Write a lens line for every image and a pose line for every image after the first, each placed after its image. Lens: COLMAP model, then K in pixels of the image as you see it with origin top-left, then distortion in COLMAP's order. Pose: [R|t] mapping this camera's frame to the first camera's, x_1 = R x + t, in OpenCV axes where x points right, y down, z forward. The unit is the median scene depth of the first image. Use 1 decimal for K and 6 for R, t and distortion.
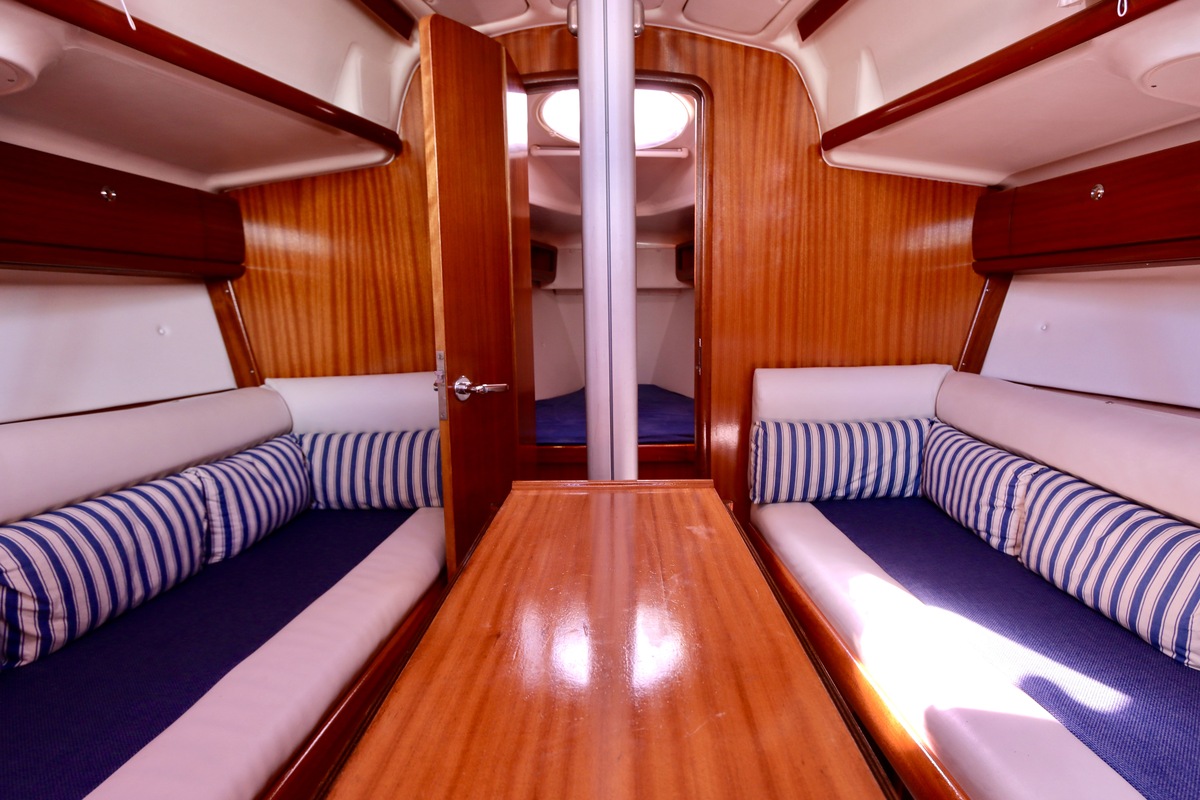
lens RADIAL K [[682.8, 0, 638.5], [0, 682.8, 416.0], [0, 0, 1]] dist [-0.016874, 0.001657]
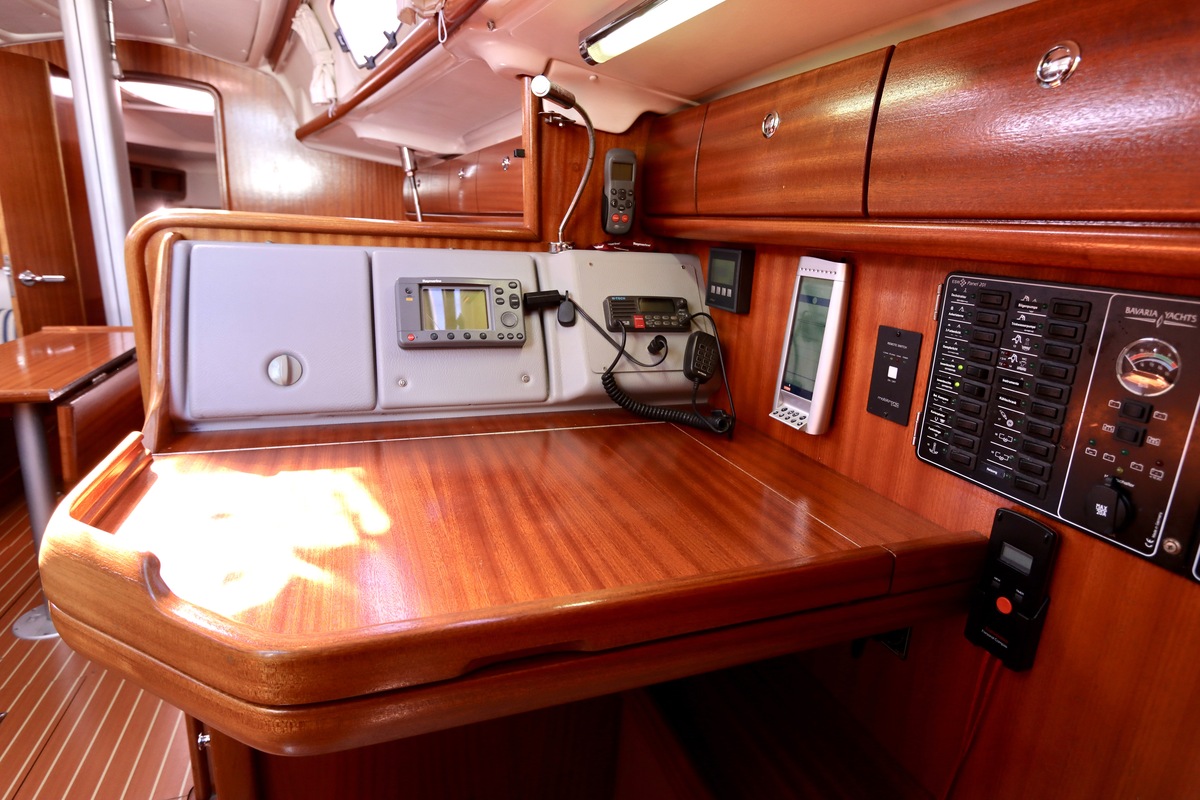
lens RADIAL K [[646.9, 0, 603.4], [0, 646.9, 391.6], [0, 0, 1]] dist [-0.016022, 0.001839]
pose [[0.947687, -0.026641, 0.318089, 0.459225], [-0.005381, 0.995036, 0.099370, 0.058040], [-0.319157, -0.095883, 0.942839, -0.757327]]
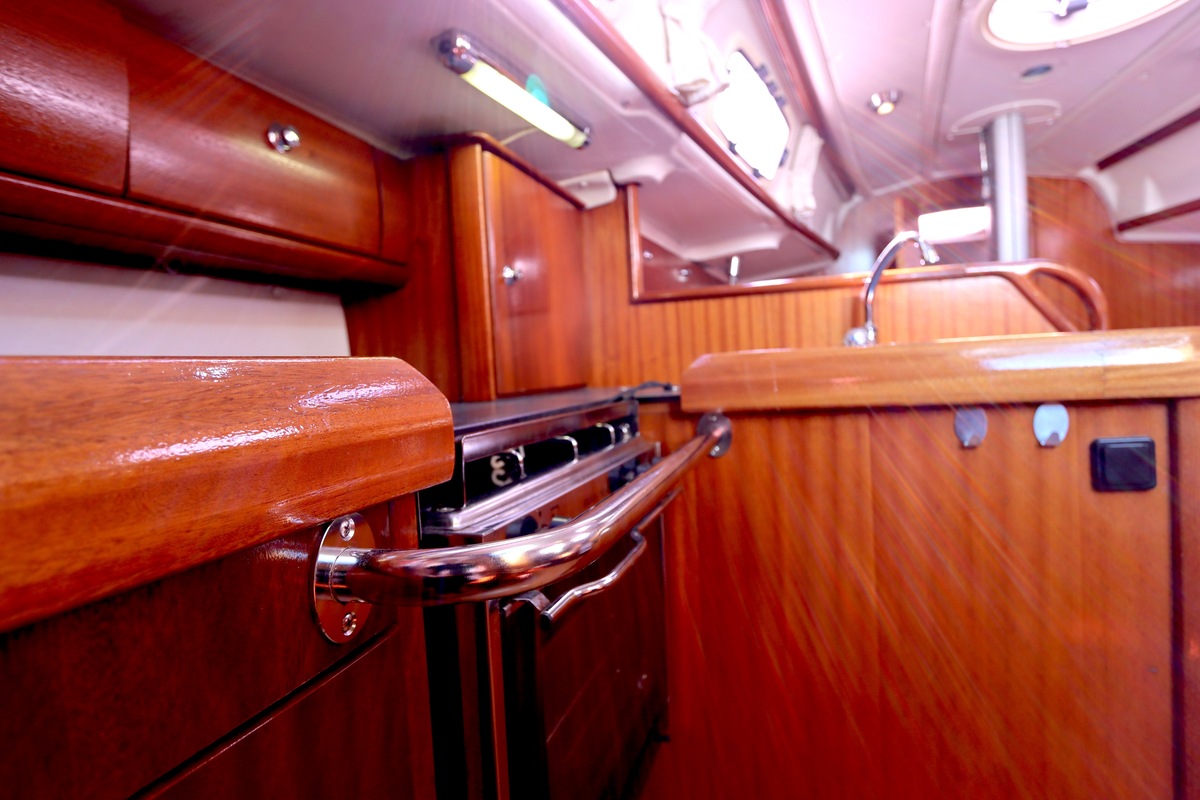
lens RADIAL K [[645.6, 0, 603.0], [0, 645.6, 389.3], [0, 0, 1]] dist [-0.019491, 0.004294]
pose [[0.946828, -0.035292, -0.319798, -0.407717], [-0.002260, 0.993212, -0.116300, 0.152457], [0.321732, 0.110838, 0.940321, -0.759954]]
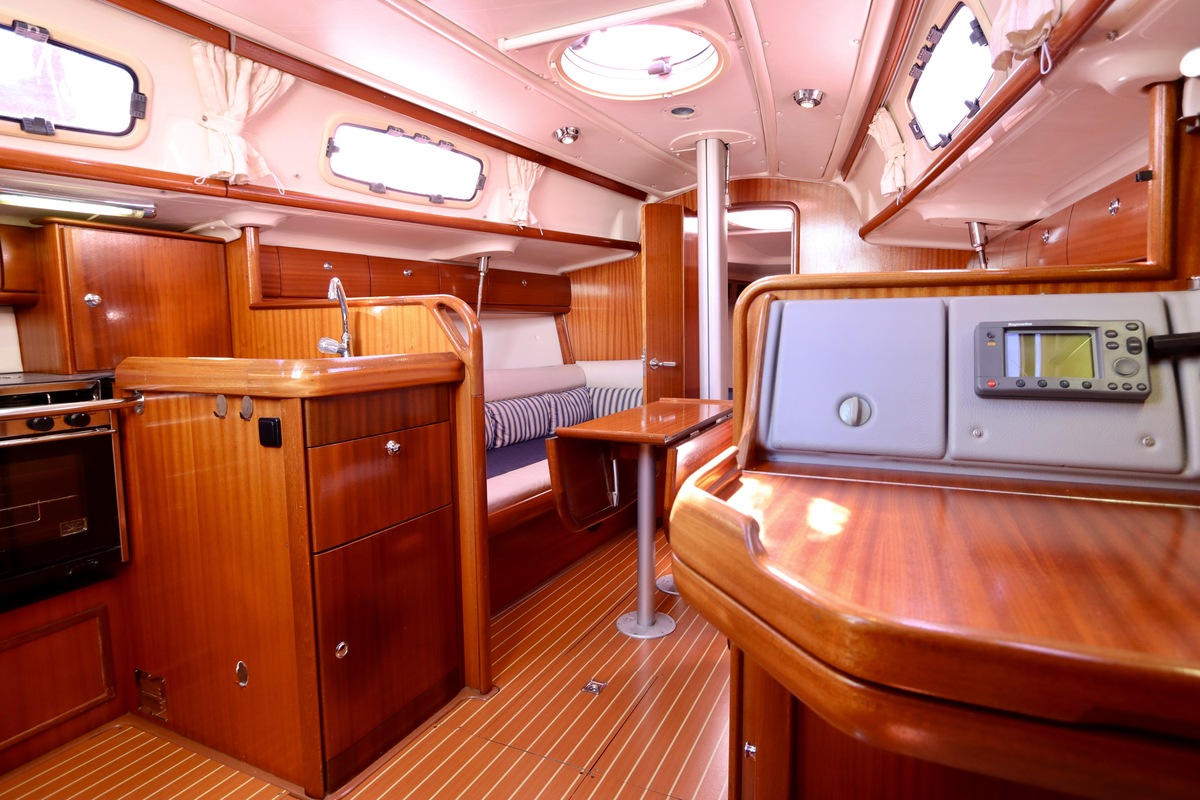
lens RADIAL K [[648.4, 0, 603.0], [0, 648.4, 390.3], [0, 0, 1]] dist [-0.015272, 0.003603]
pose [[0.893598, 0.037928, -0.447263, 0.435445], [-0.061176, 0.997417, -0.037642, 0.108861], [0.444680, 0.060998, 0.893610, -0.765490]]
